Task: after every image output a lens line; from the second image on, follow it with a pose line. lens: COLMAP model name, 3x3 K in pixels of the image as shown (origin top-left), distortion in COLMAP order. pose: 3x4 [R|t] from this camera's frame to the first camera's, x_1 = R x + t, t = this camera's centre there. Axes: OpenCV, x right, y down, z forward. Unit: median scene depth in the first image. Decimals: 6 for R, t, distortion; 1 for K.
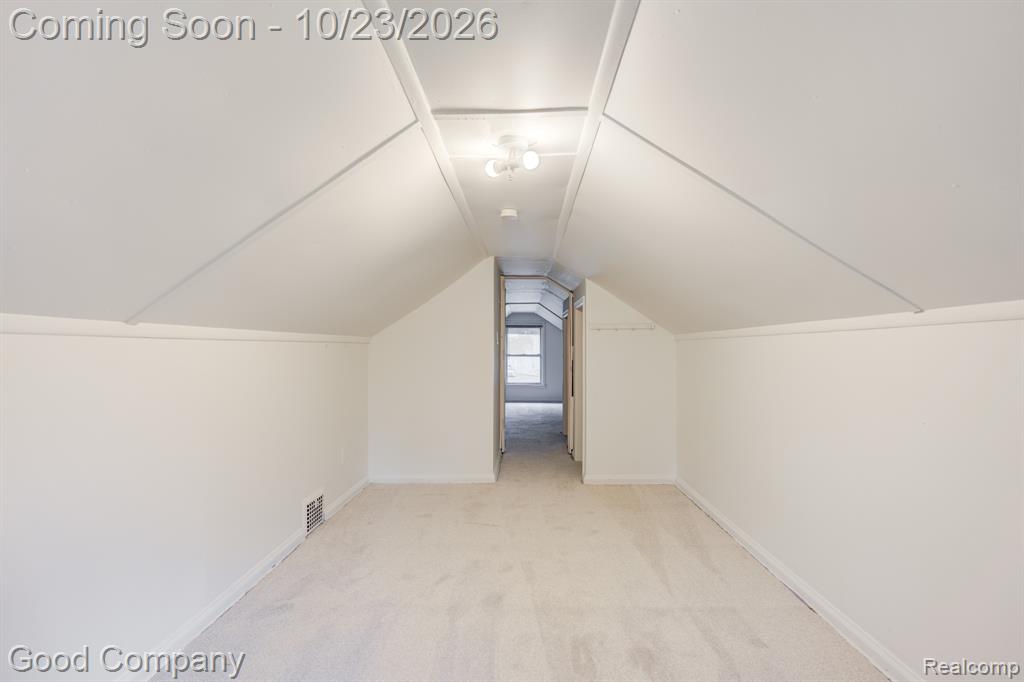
lens RADIAL K [[473.0, 0, 513.2], [0, 473.0, 342.9], [0, 0, 1]] dist [-0.008972, 0.009033]
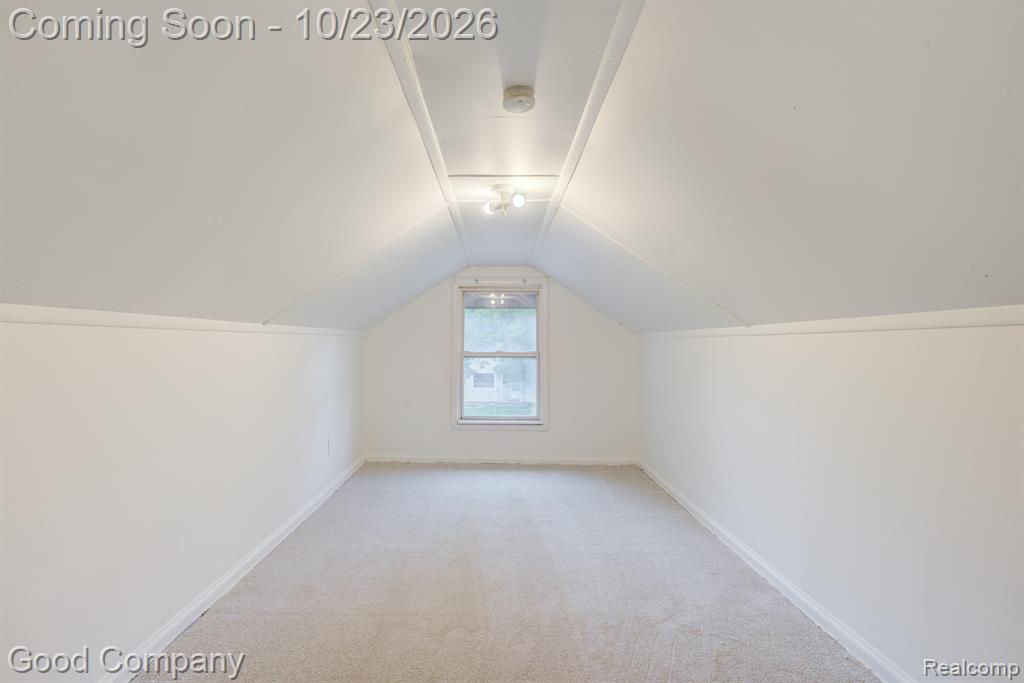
lens RADIAL K [[473.0, 0, 510.8], [0, 473.0, 342.0], [0, 0, 1]] dist [-0.008972, 0.009033]
pose [[0.999417, 0.014927, 0.030718, -0.016853], [-0.015139, 0.999863, 0.006696, -0.004499], [-0.030614, -0.007157, 0.999506, -0.319668]]
